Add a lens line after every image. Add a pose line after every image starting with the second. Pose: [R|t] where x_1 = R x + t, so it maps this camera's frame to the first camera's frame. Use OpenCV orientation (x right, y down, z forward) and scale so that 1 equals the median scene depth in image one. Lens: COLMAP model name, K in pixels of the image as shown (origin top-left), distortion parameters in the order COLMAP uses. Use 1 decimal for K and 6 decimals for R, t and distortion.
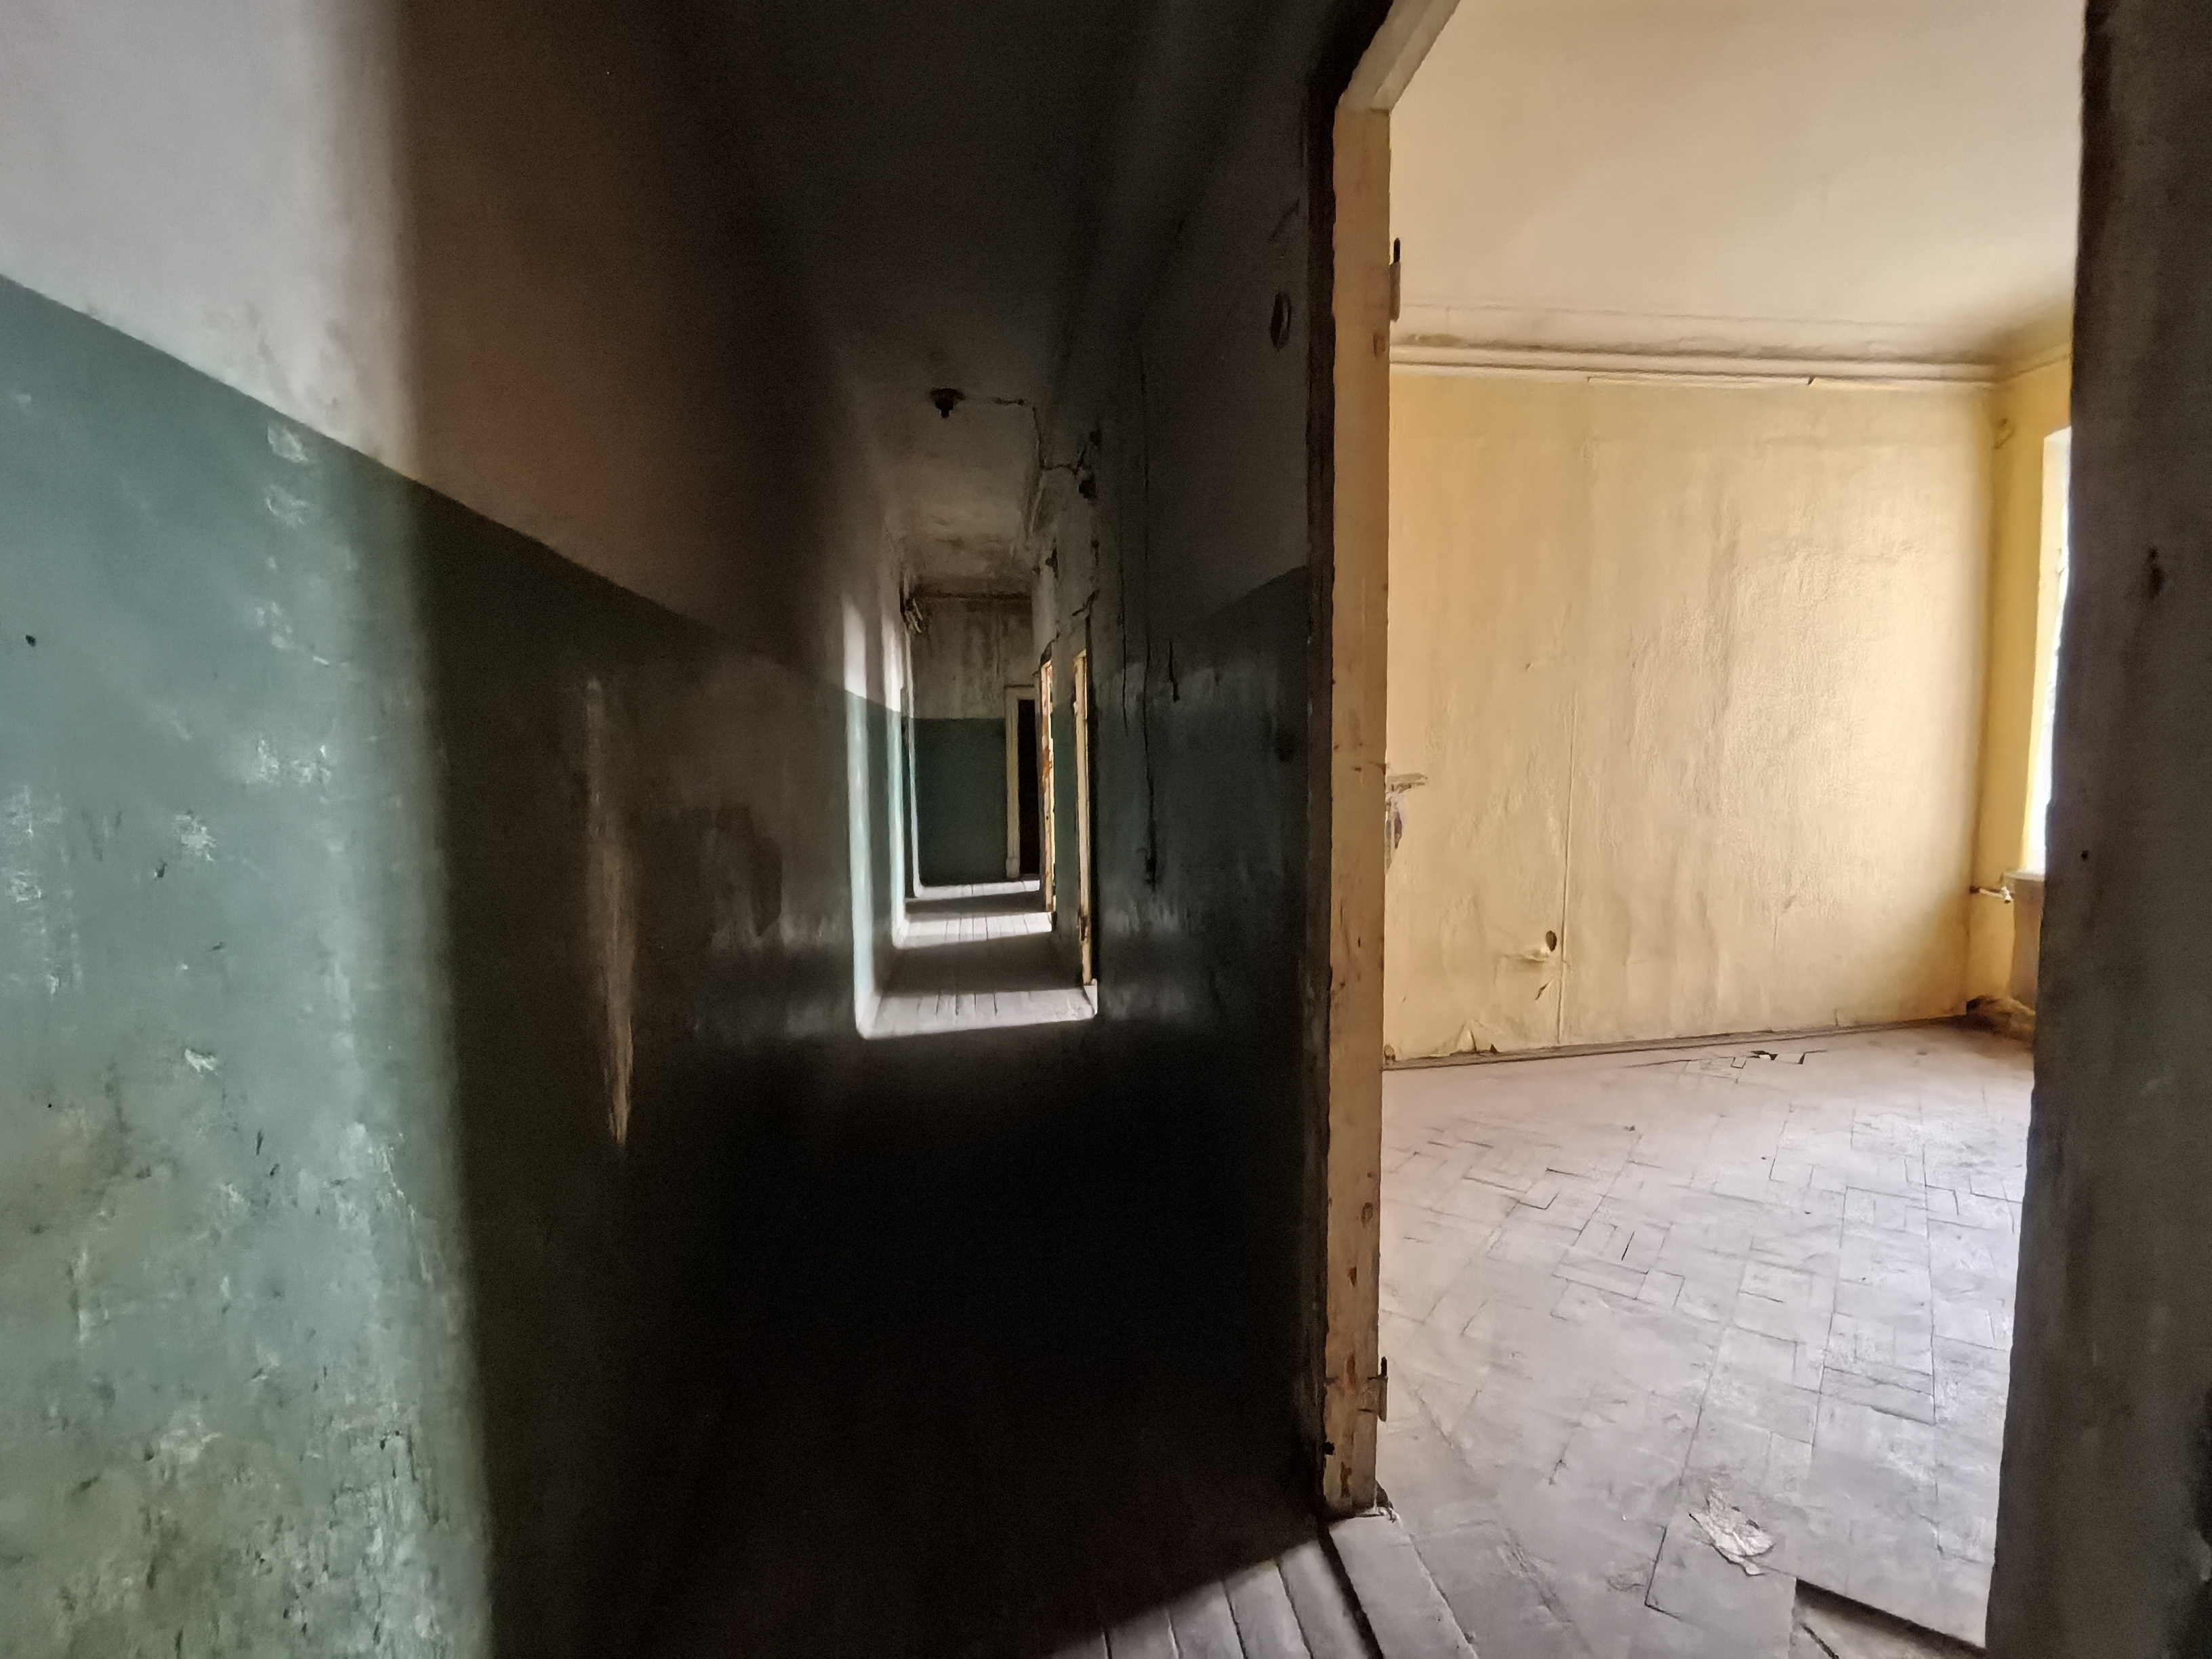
lens RADIAL K [[1018.8, 0, 1118.6], [0, 1018.8, 817.8], [0, 0, 1]] dist [-0.008762, -0.003590]
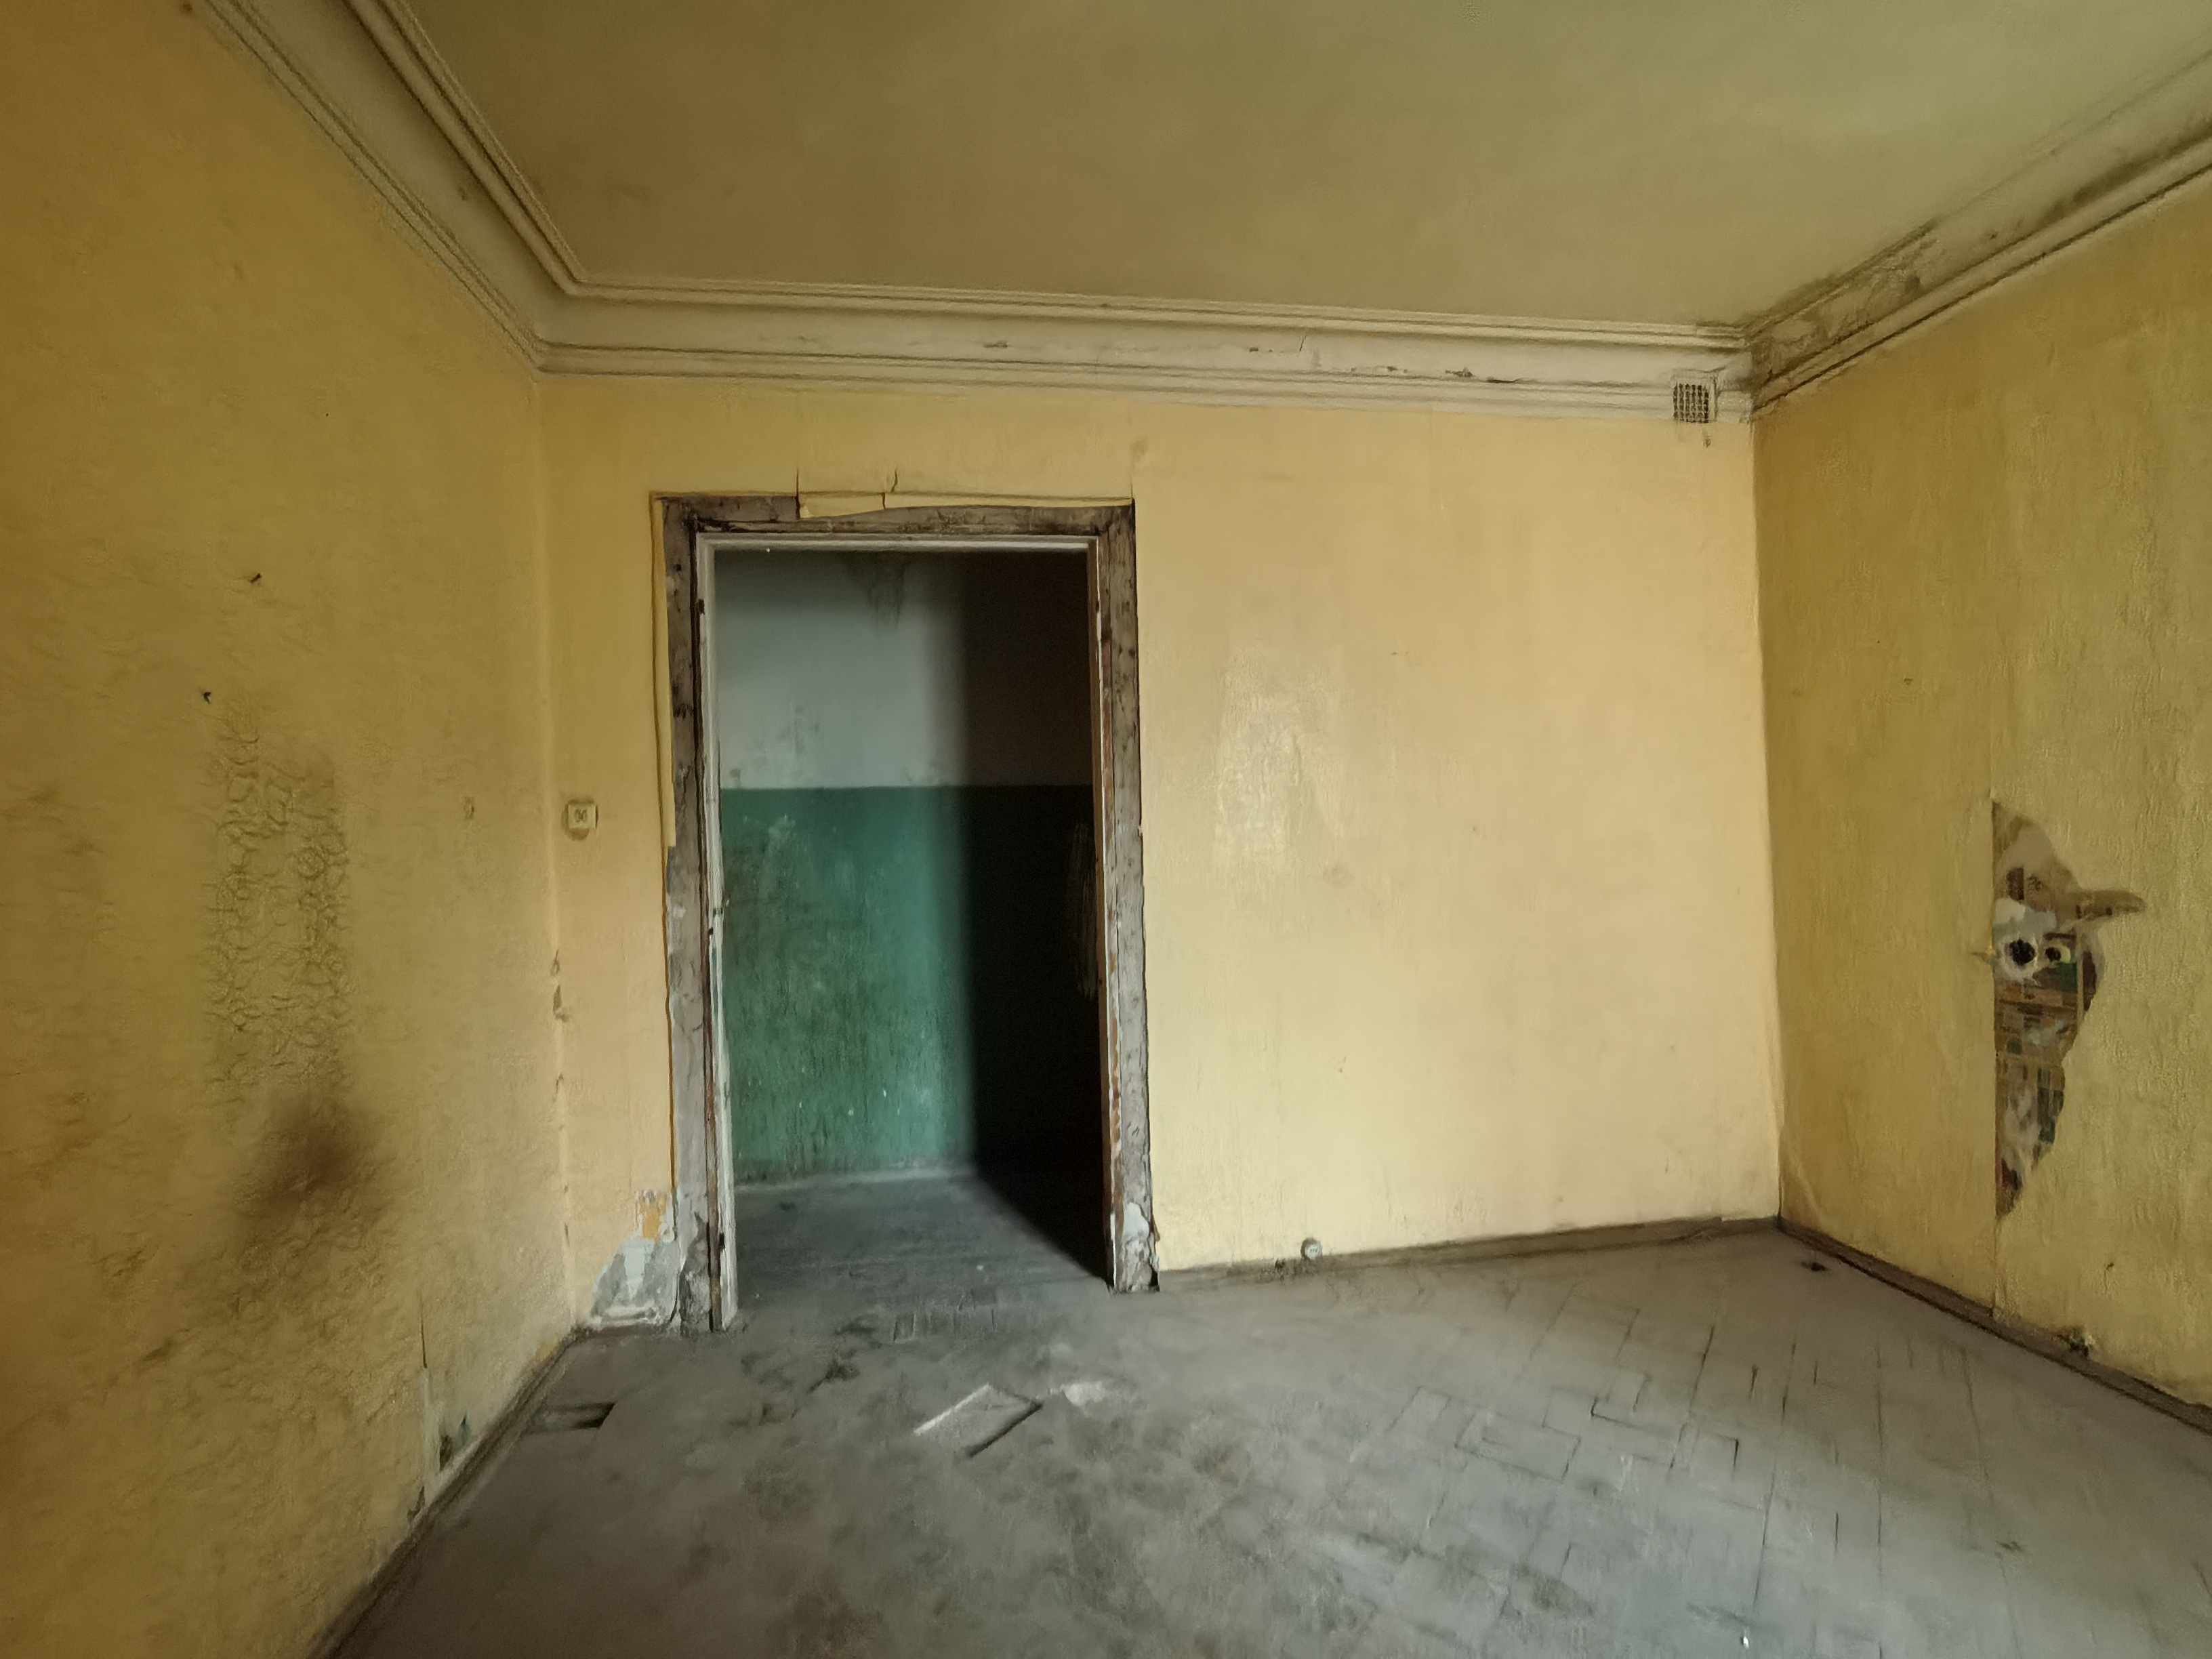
lens RADIAL K [[1018.8, 0, 1119.4], [0, 1018.8, 823.2], [0, 0, 1]] dist [-0.008762, -0.003590]
pose [[0.008376, 0.011000, -0.999904, 0.851149], [-0.041527, 0.999081, 0.010643, -0.063180], [0.999102, 0.041434, 0.008825, 0.393248]]
